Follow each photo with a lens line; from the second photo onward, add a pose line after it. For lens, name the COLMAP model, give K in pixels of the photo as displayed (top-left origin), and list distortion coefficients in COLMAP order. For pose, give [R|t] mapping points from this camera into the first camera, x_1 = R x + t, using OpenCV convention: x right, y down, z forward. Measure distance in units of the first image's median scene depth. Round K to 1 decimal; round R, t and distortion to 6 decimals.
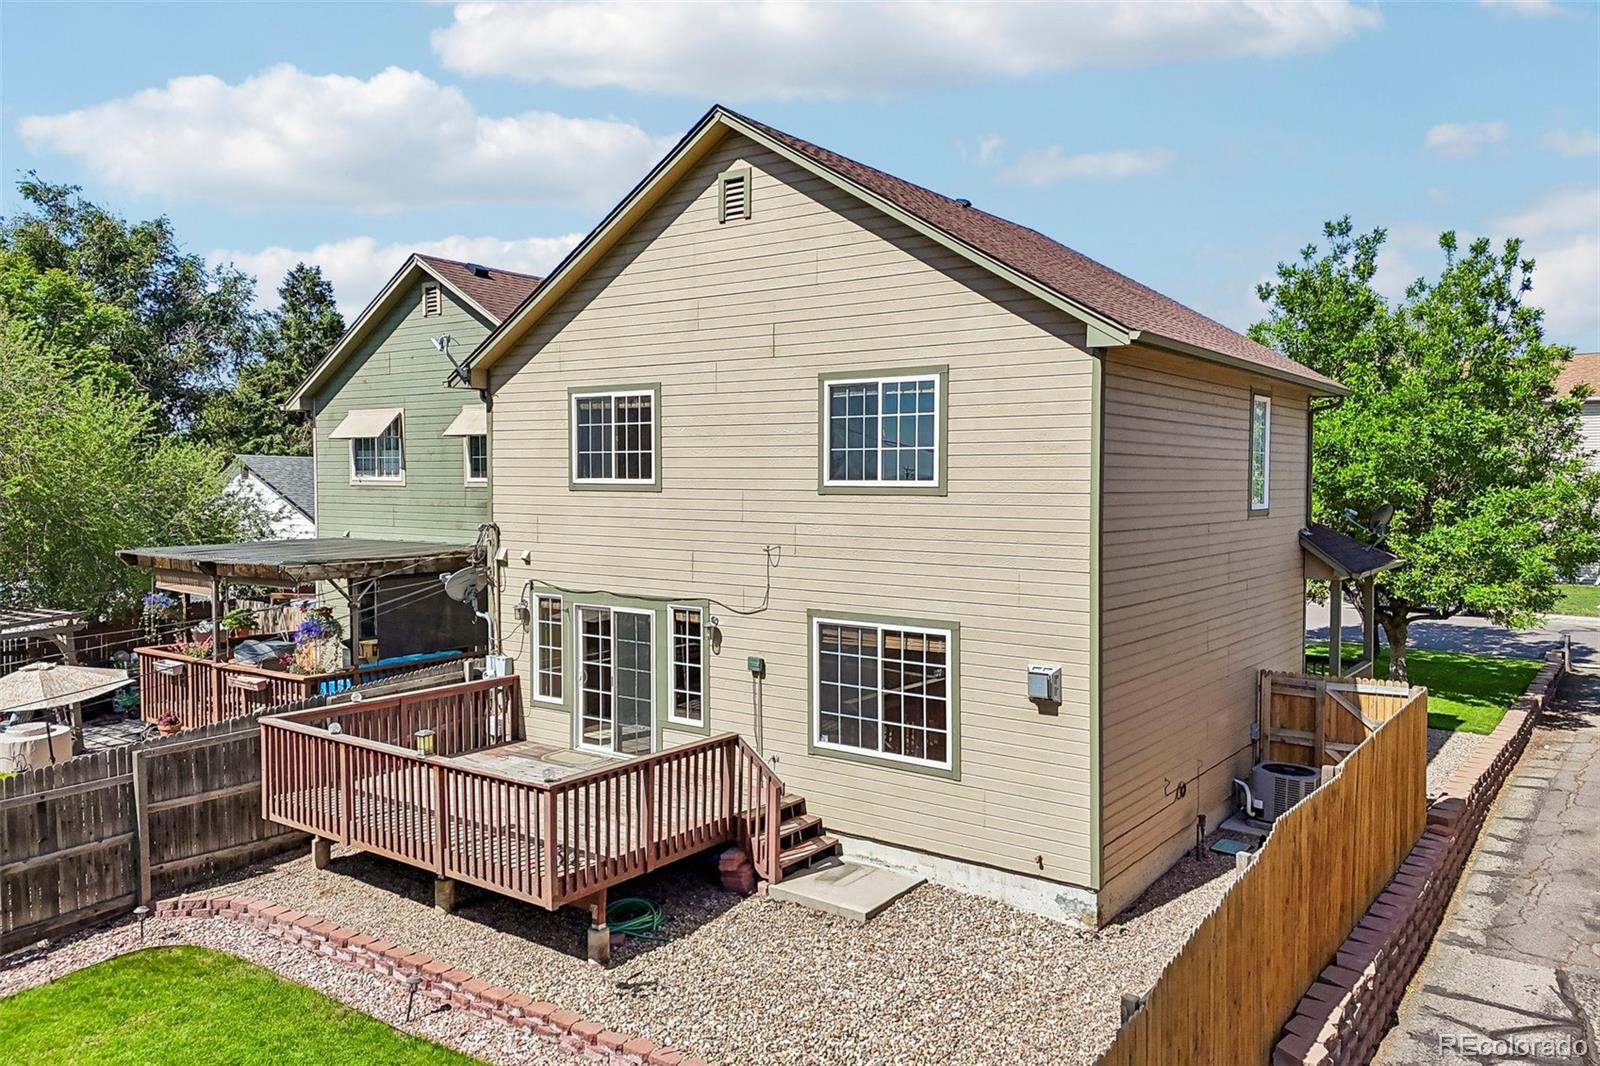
lens RADIAL K [[1167.3, 0, 800.0], [0, 1167.3, 533.0], [0, 0, 1]] dist [0.085290, -0.084010]
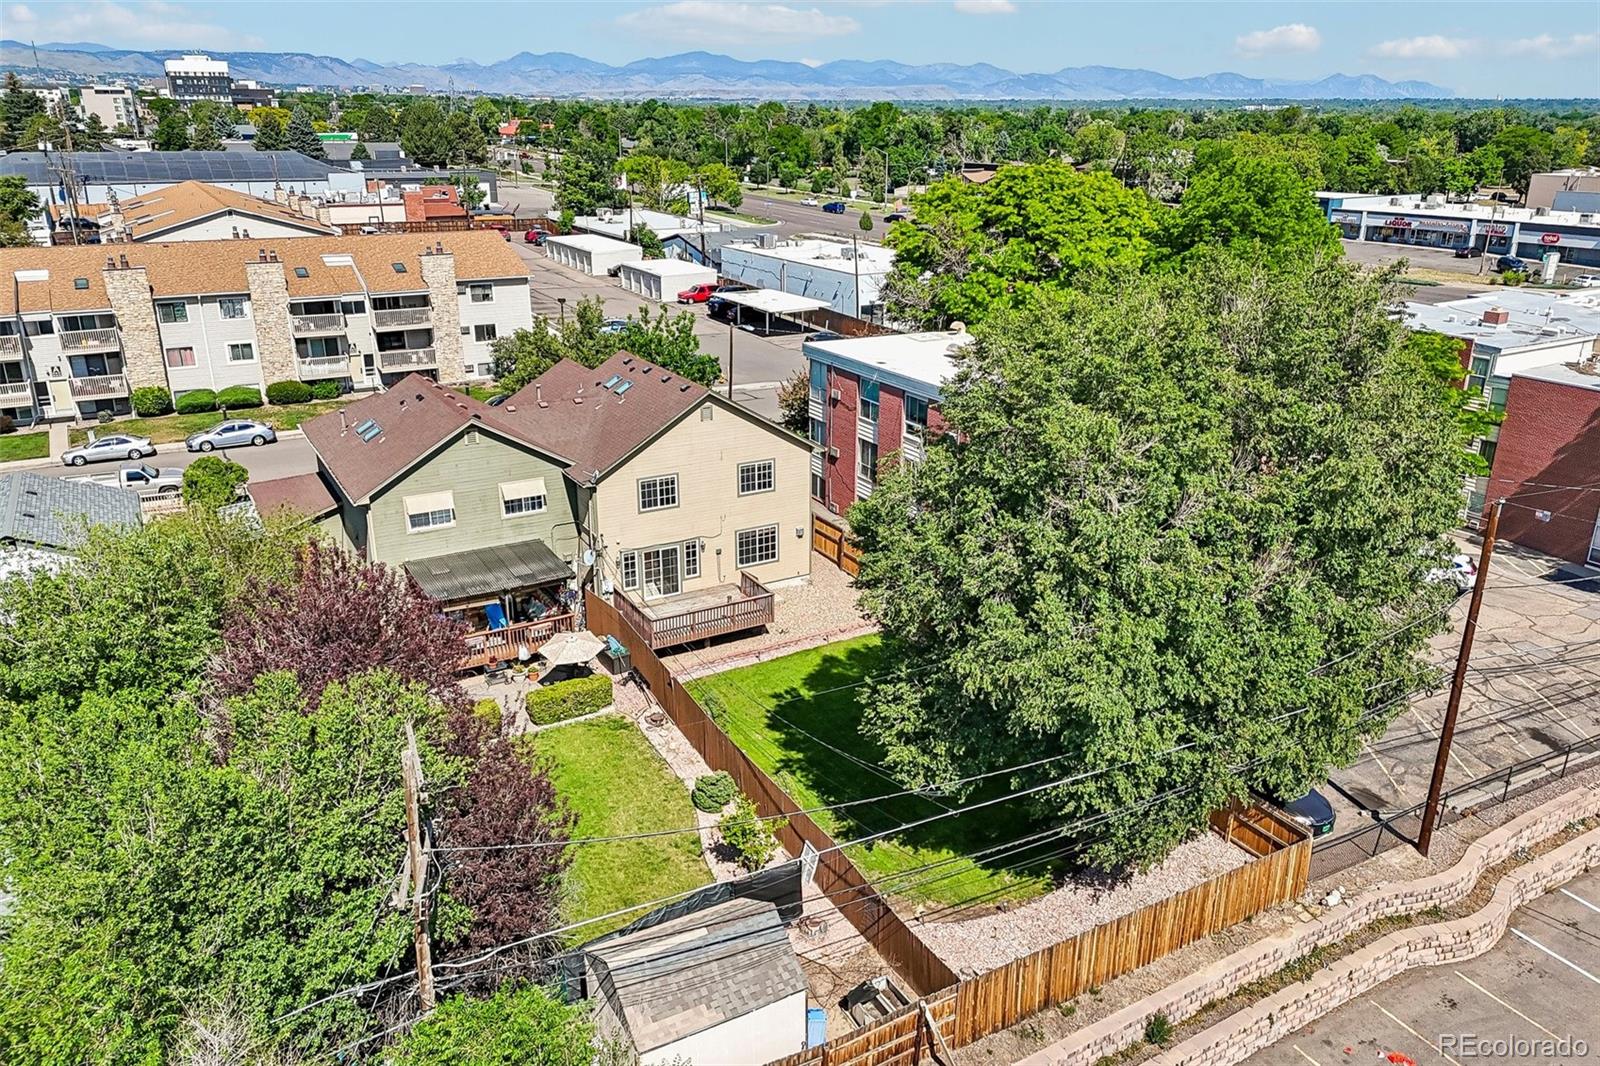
lens RADIAL K [[1167.3, 0, 800.0], [0, 1167.3, 533.0], [0, 0, 1]] dist [0.085290, -0.084010]
pose [[0.410346, -0.309978, 0.857630, -2.742682], [0.040633, 0.945737, 0.322382, -0.983179], [-0.911024, -0.097440, 0.400675, -0.515249]]
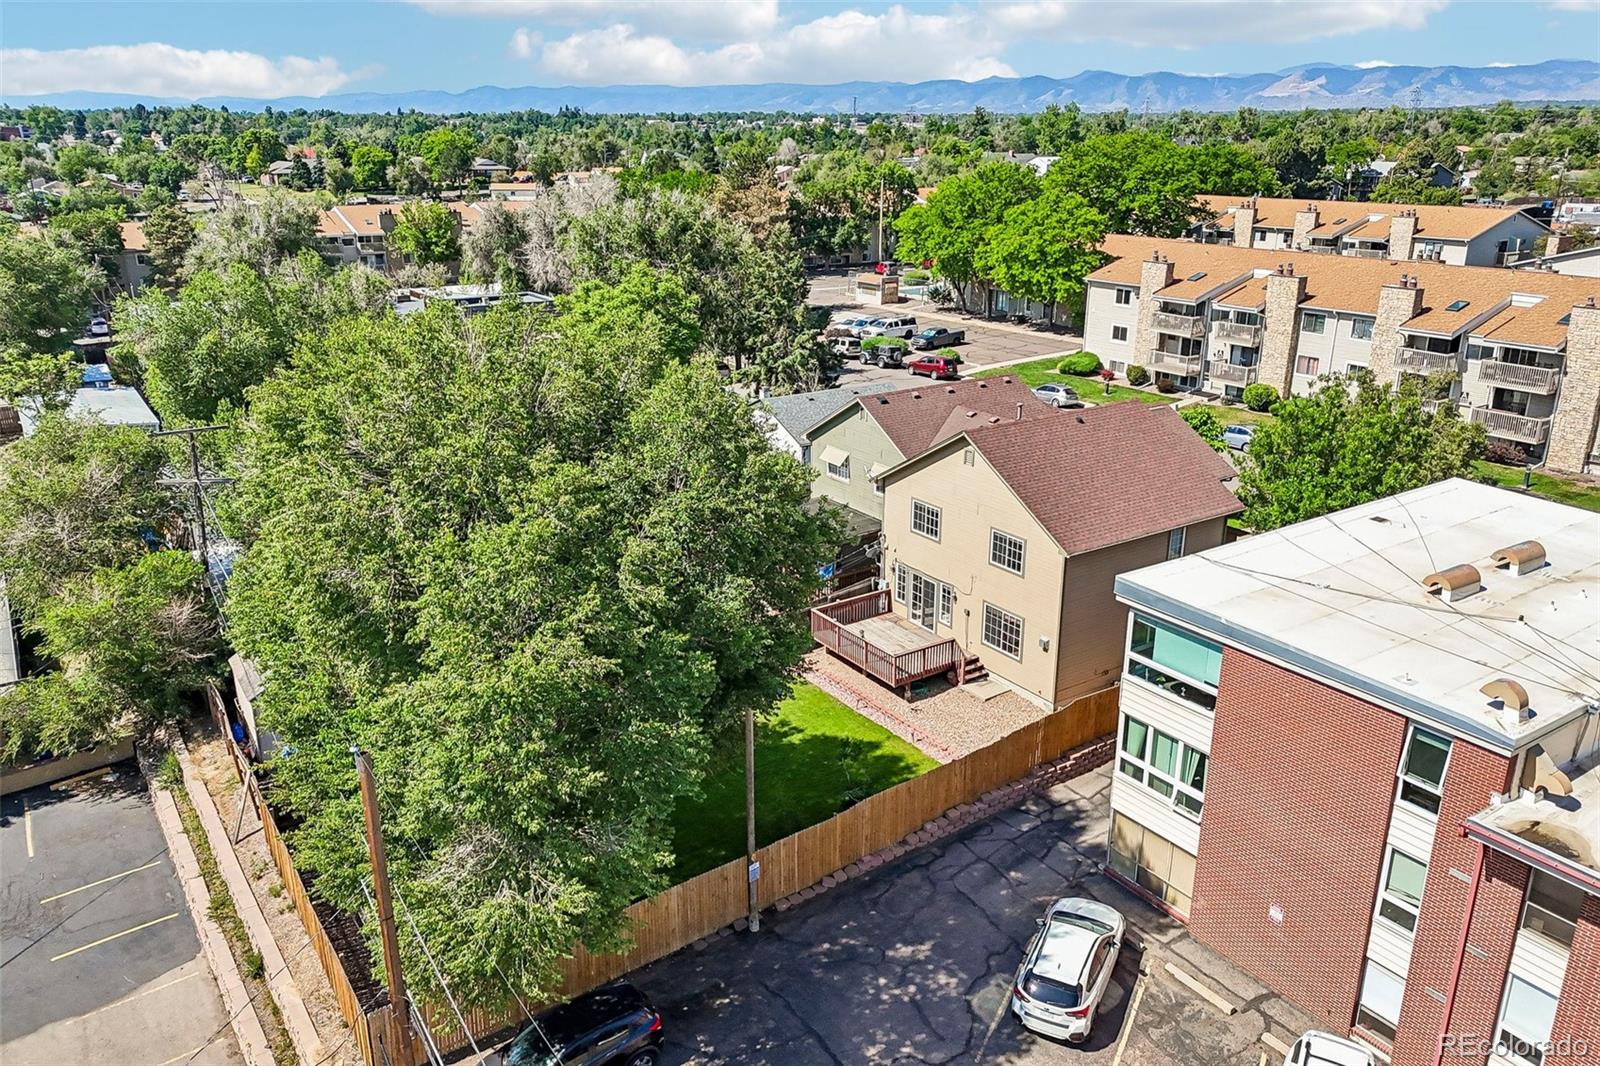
lens RADIAL K [[1167.3, 0, 800.0], [0, 1167.3, 533.0], [0, 0, 1]] dist [0.085290, -0.084010]
pose [[0.945353, 0.105869, -0.308383, 0.455493], [-0.014835, 0.958803, 0.283683, -0.911892], [0.325712, -0.263606, 0.907978, -1.774023]]
